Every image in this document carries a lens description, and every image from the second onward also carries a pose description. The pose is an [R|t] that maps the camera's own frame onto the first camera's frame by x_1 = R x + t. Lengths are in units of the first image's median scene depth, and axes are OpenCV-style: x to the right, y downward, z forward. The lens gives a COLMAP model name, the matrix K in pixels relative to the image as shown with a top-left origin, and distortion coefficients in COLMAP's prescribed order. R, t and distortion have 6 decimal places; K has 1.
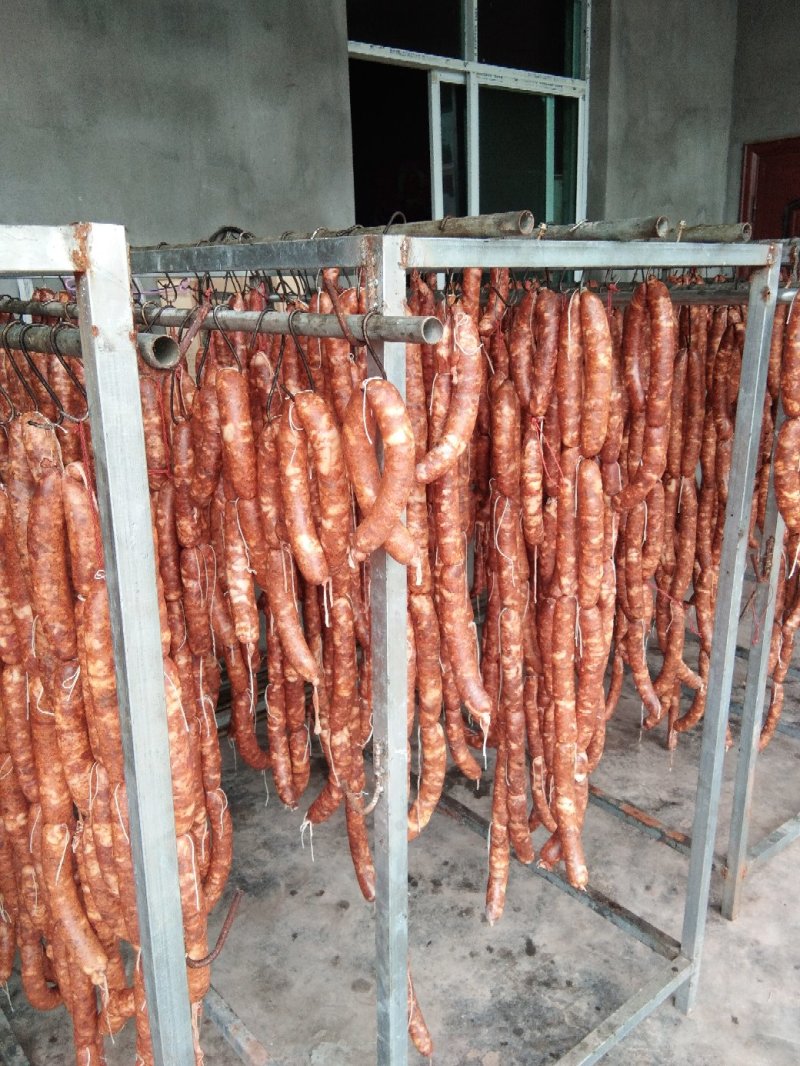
lens RADIAL K [[852.8, 0, 399.8], [0, 852.8, 528.8], [0, 0, 1]] dist [0.119631, -0.185660]
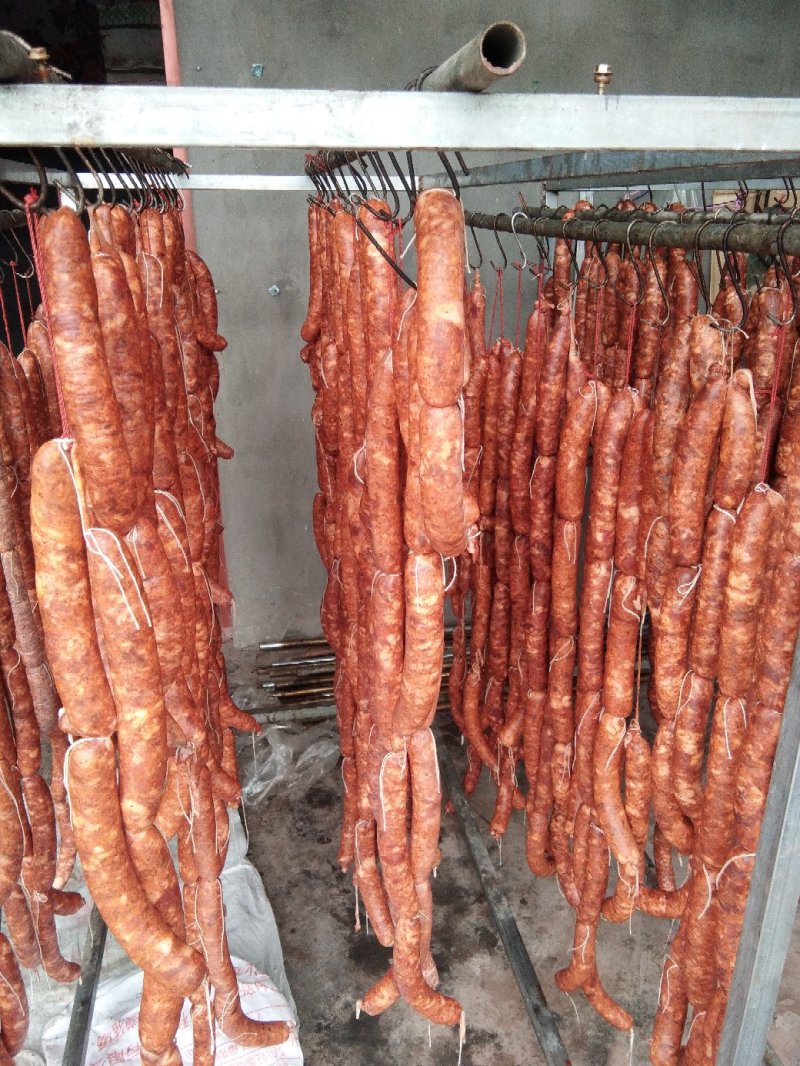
lens RADIAL K [[852.8, 0, 399.8], [0, 852.8, 528.8], [0, 0, 1]] dist [0.119631, -0.185660]
pose [[0.869102, 0.185436, -0.458558, -0.173117], [-0.148688, 0.982133, 0.115356, 0.032965], [0.471756, -0.032074, 0.881145, -0.034895]]
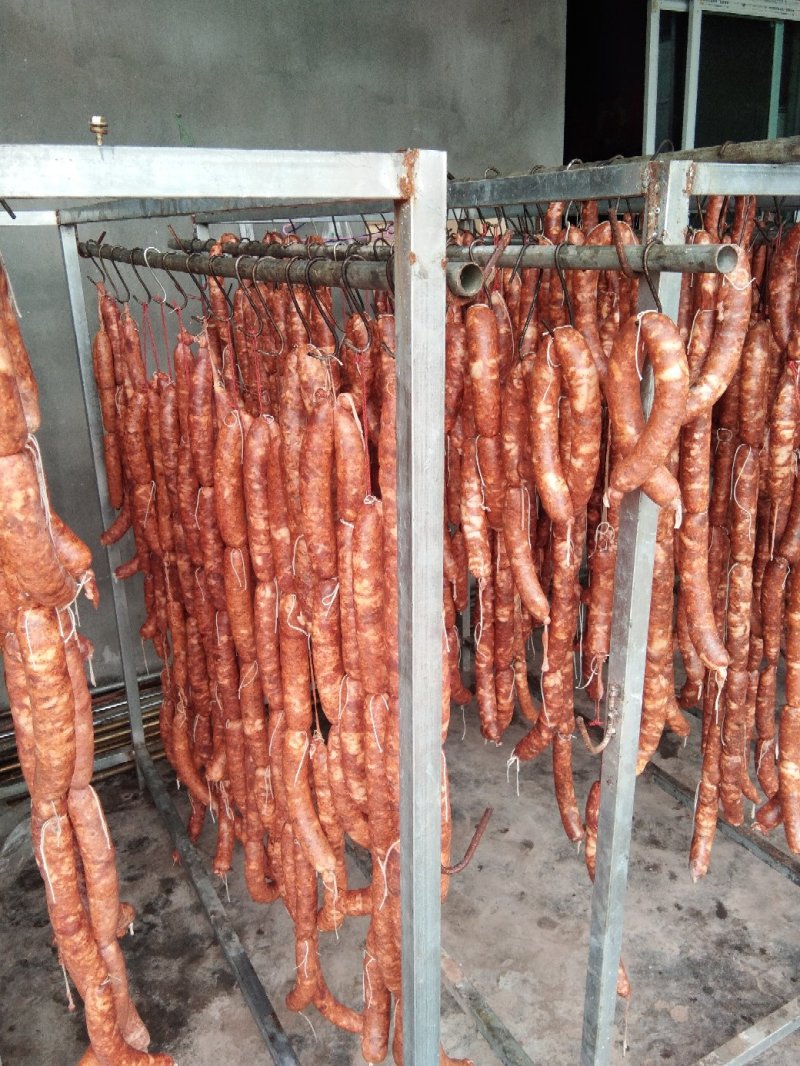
lens RADIAL K [[852.8, 0, 399.8], [0, 852.8, 528.8], [0, 0, 1]] dist [0.119631, -0.185660]
pose [[0.981583, 0.056779, -0.182402, -0.082315], [-0.046895, 0.997211, 0.058055, 0.018500], [0.185190, -0.048432, 0.981509, -0.016907]]
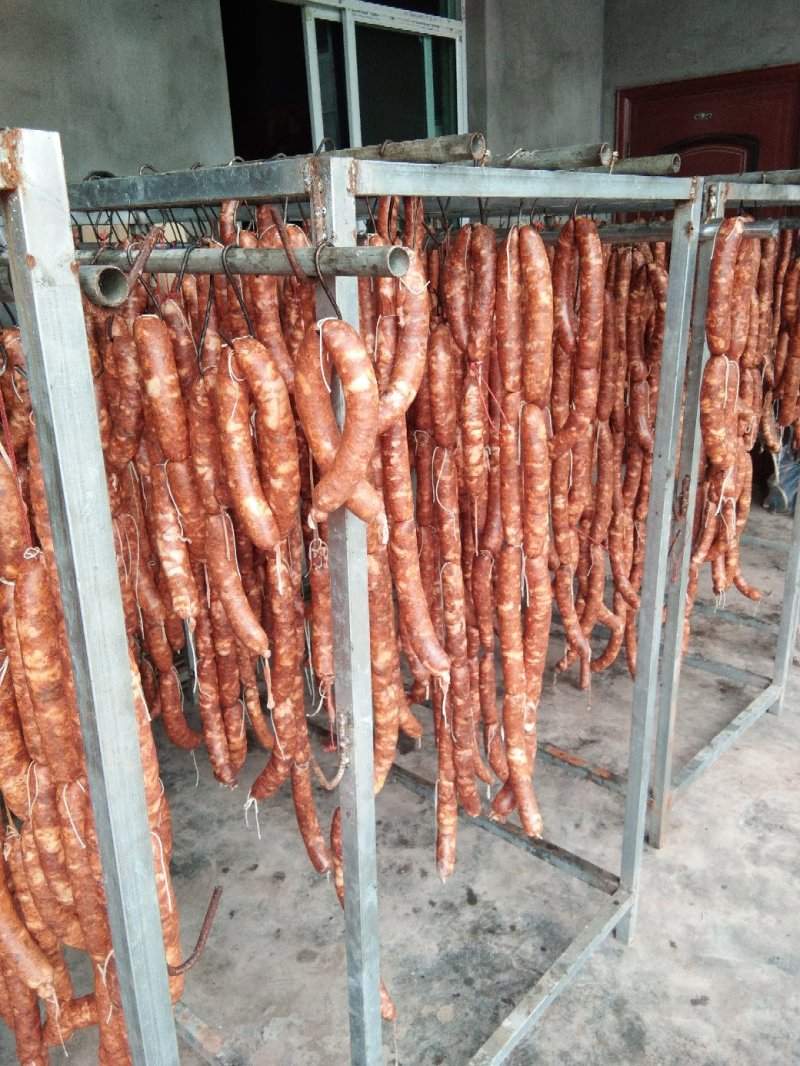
lens RADIAL K [[852.8, 0, 399.8], [0, 852.8, 528.8], [0, 0, 1]] dist [0.119631, -0.185660]
pose [[0.989179, -0.059426, 0.134141, -0.065594], [0.053077, 0.997317, 0.050422, 0.003025], [-0.136778, -0.042757, 0.989679, 0.057080]]
